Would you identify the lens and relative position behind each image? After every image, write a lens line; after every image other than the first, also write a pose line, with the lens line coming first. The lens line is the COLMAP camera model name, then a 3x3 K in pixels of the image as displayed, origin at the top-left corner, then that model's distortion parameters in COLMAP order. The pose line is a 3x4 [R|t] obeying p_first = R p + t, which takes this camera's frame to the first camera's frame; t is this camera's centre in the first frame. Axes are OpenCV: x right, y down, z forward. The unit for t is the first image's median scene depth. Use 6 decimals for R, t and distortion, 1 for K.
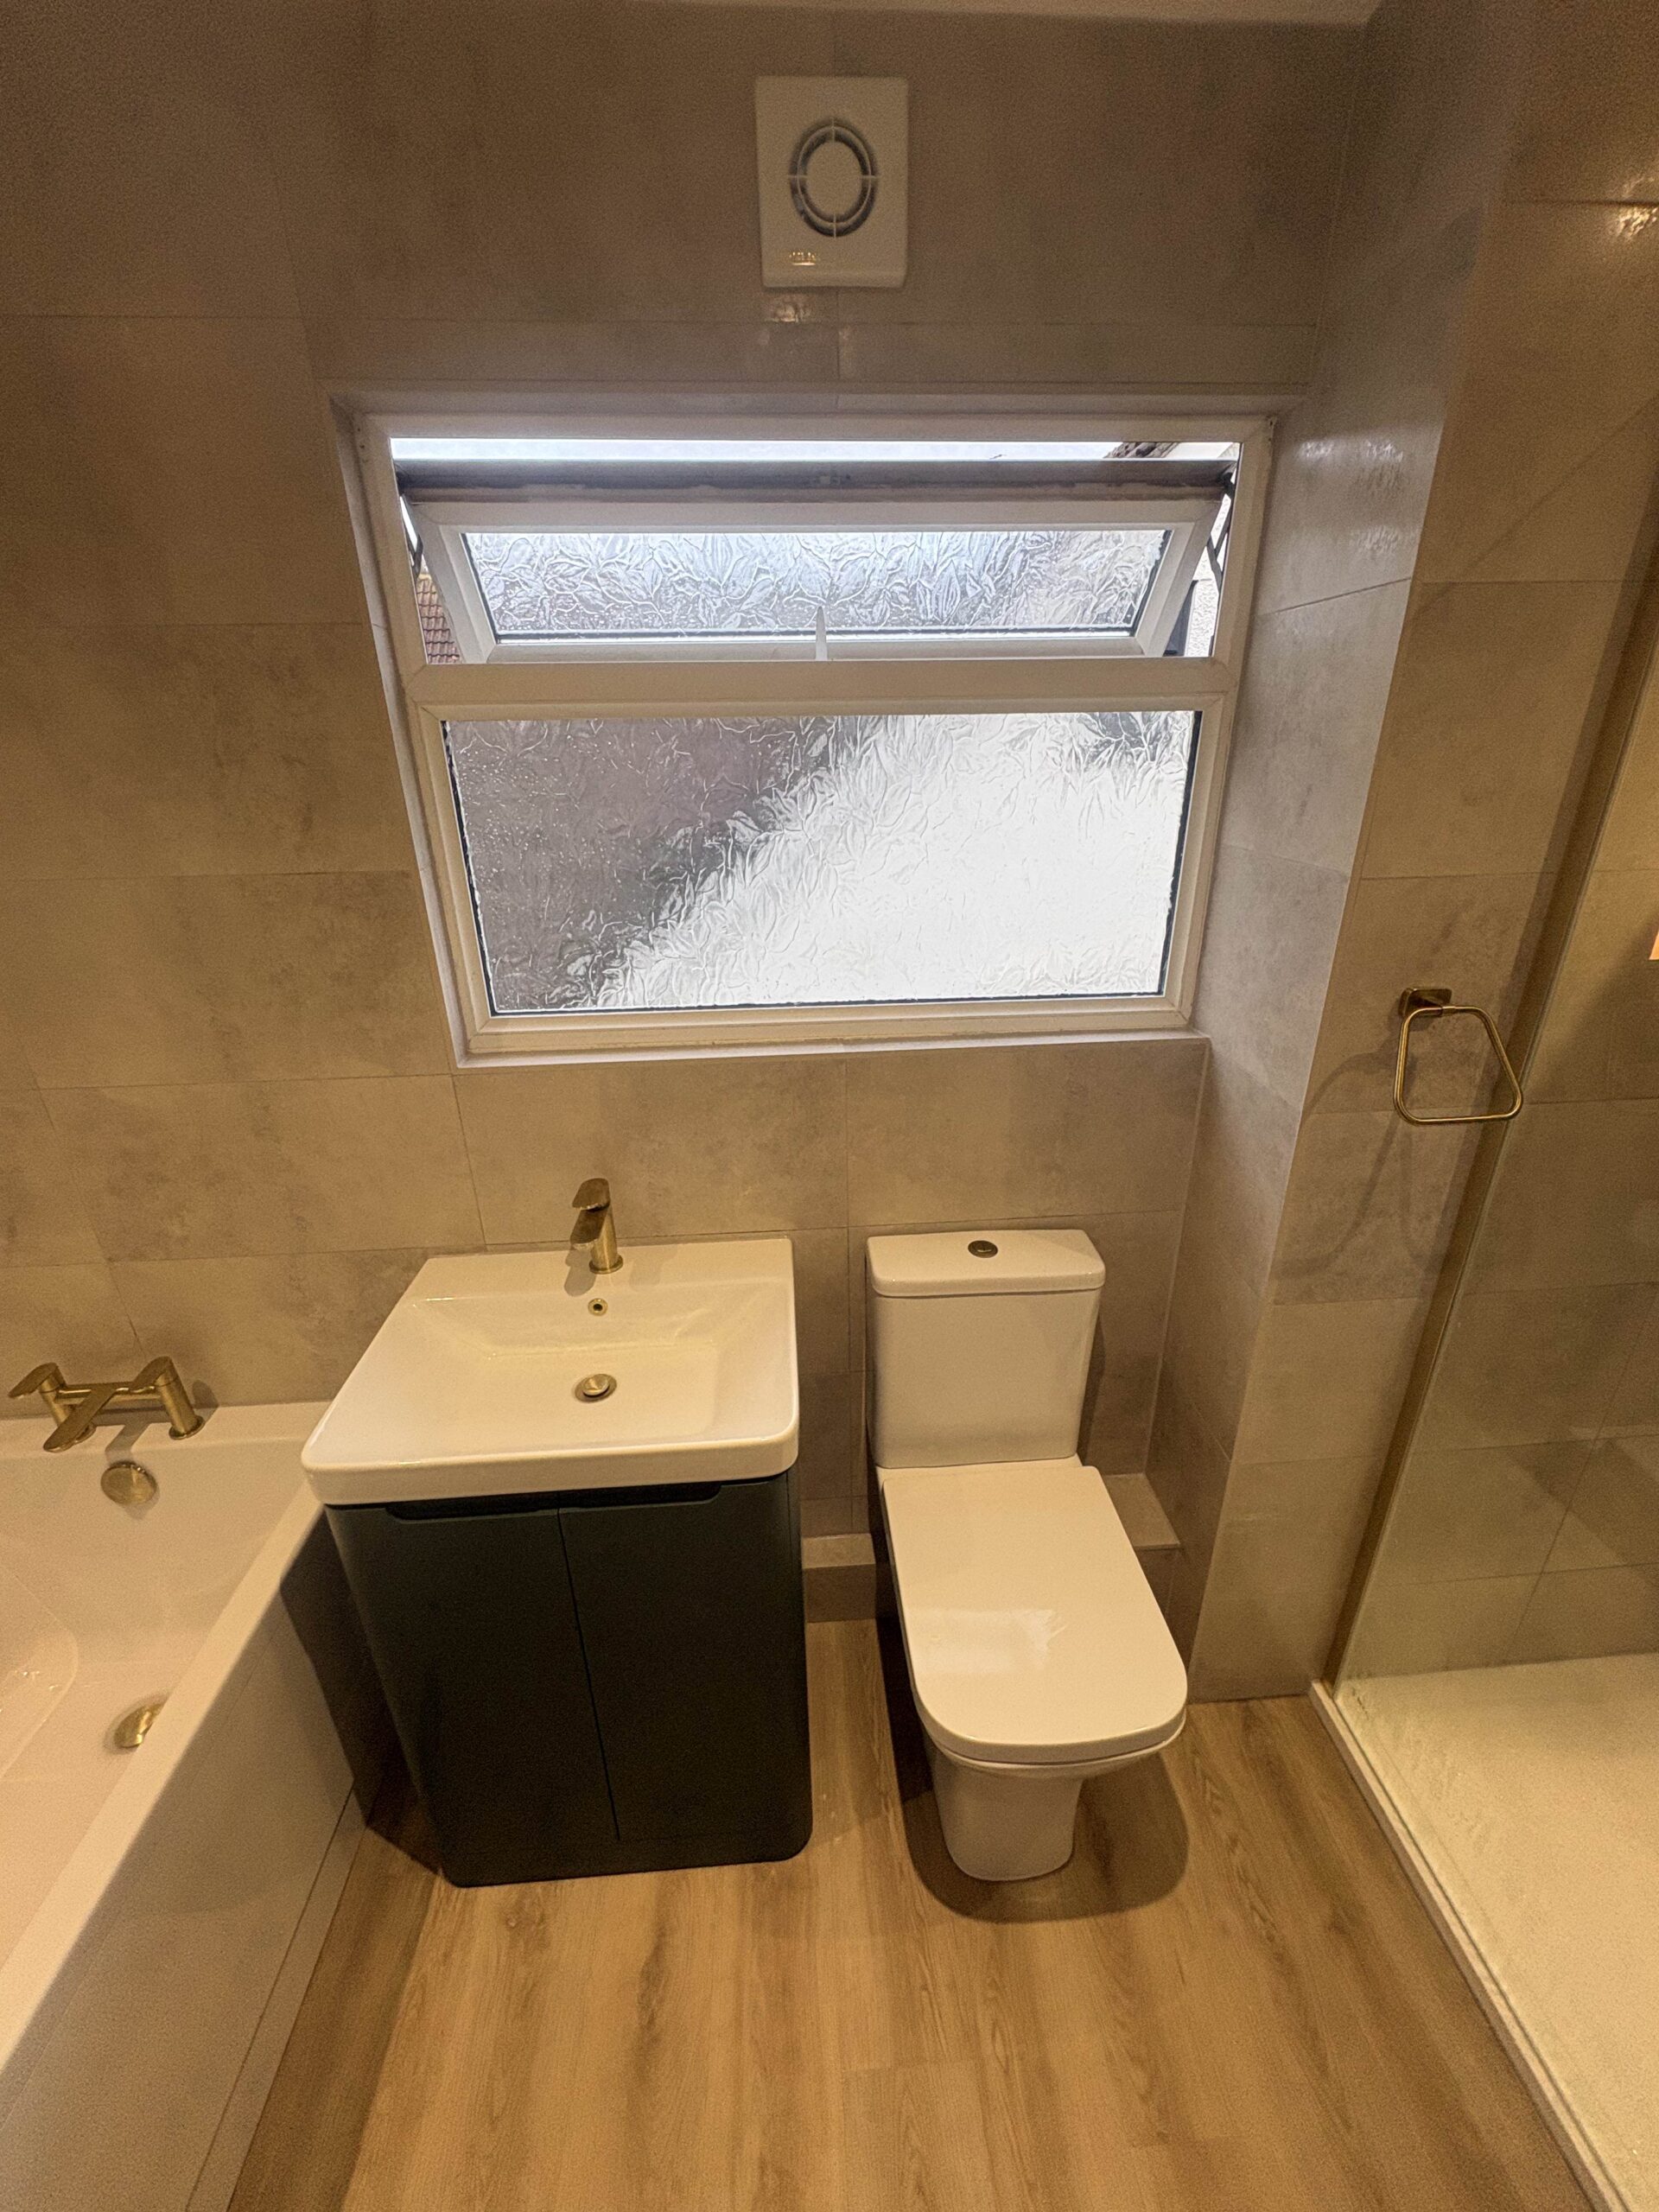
lens RADIAL K [[878.3, 0, 829.5], [0, 878.3, 1106.0], [0, 0, 1]] dist [-0.000769, -0.000483]
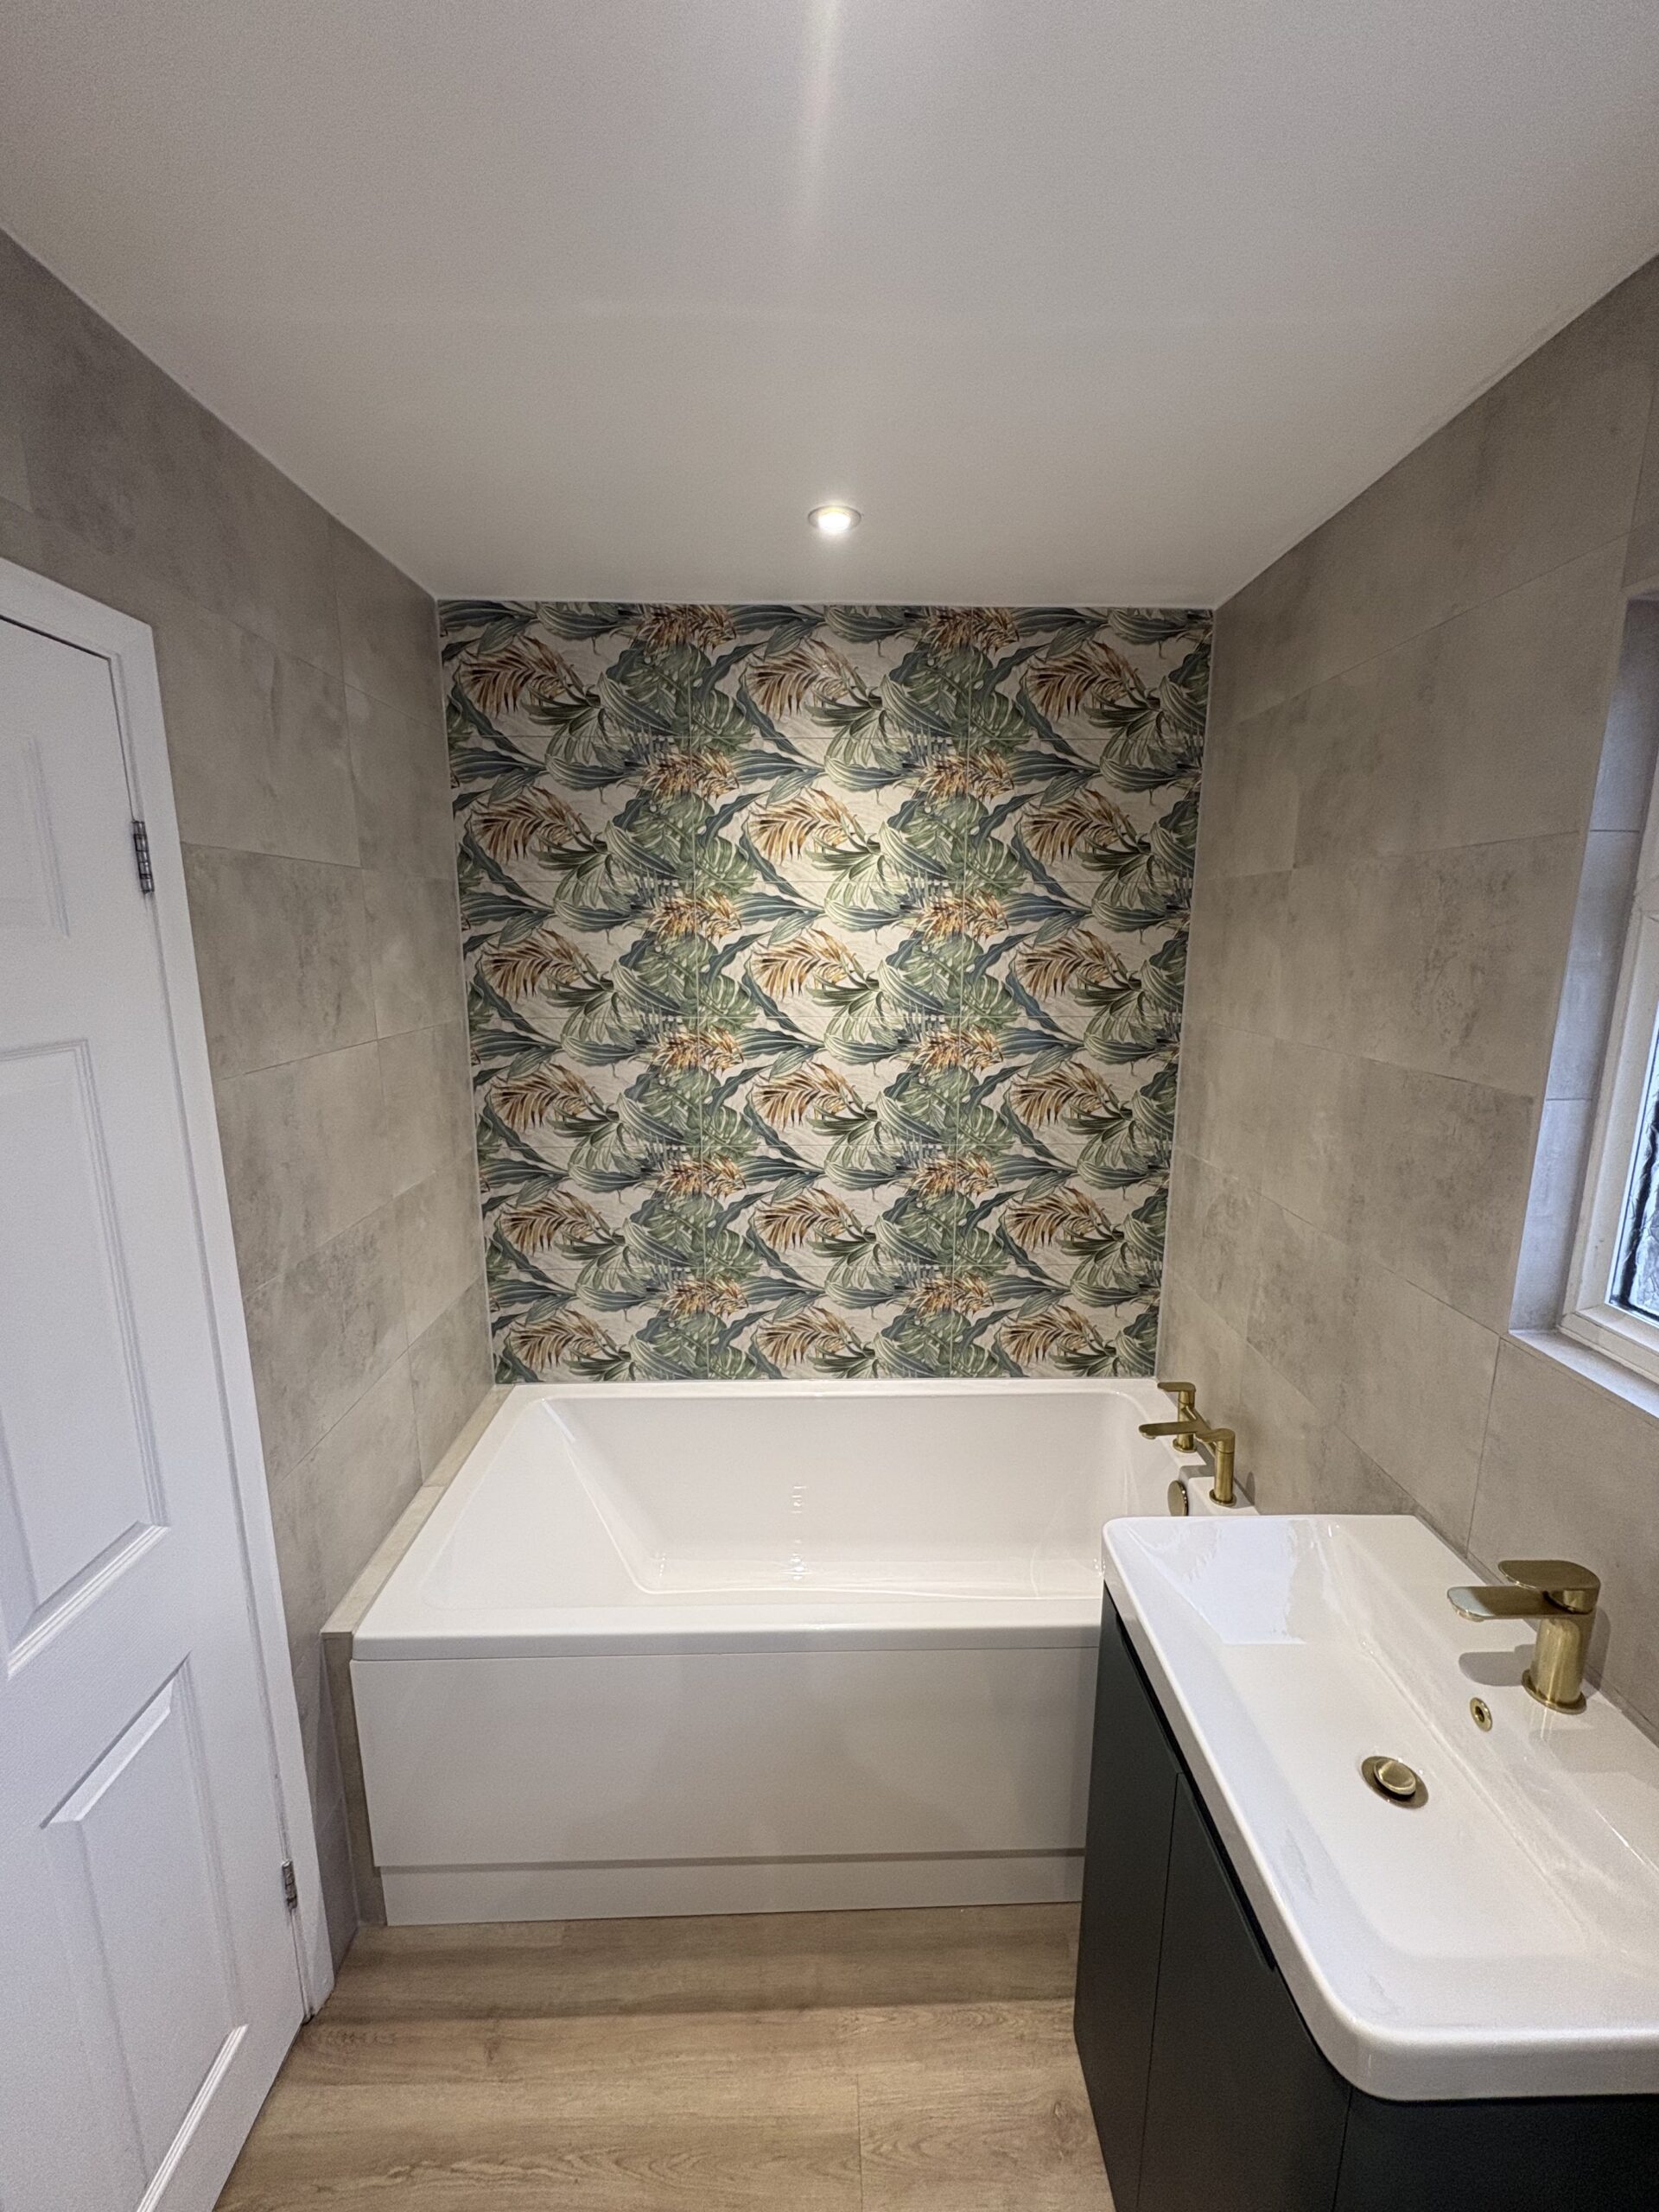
lens RADIAL K [[881.9, 0, 829.5], [0, 881.9, 1106.0], [0, 0, 1]] dist [-0.003094, 0.000061]
pose [[-0.049240, 0.211464, -0.976145, 0.346884], [-0.391590, 0.894995, 0.213638, -0.153843], [0.918821, 0.392768, 0.038738, 0.298466]]
